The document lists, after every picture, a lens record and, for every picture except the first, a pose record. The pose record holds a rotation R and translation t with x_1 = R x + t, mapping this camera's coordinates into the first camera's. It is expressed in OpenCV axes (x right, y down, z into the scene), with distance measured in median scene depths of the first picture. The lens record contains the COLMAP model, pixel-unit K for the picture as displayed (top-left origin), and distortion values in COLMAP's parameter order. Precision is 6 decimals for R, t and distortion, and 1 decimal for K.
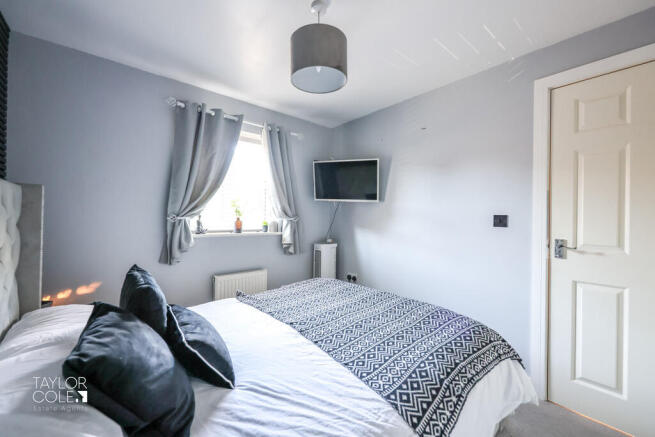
lens RADIAL K [[265.1, 0, 323.3], [0, 265.1, 218.3], [0, 0, 1]] dist [-0.001517, -0.000344]
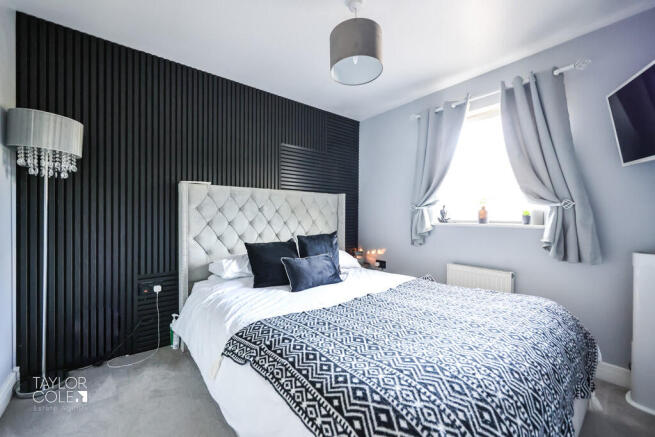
lens RADIAL K [[265.1, 0, 323.3], [0, 265.1, 218.3], [0, 0, 1]] dist [-0.001517, -0.000344]
pose [[-0.045906, -0.008267, -0.998912, 0.593799], [-0.009301, 0.999926, -0.007848, 0.049512], [0.998902, 0.008931, -0.045980, 0.509541]]
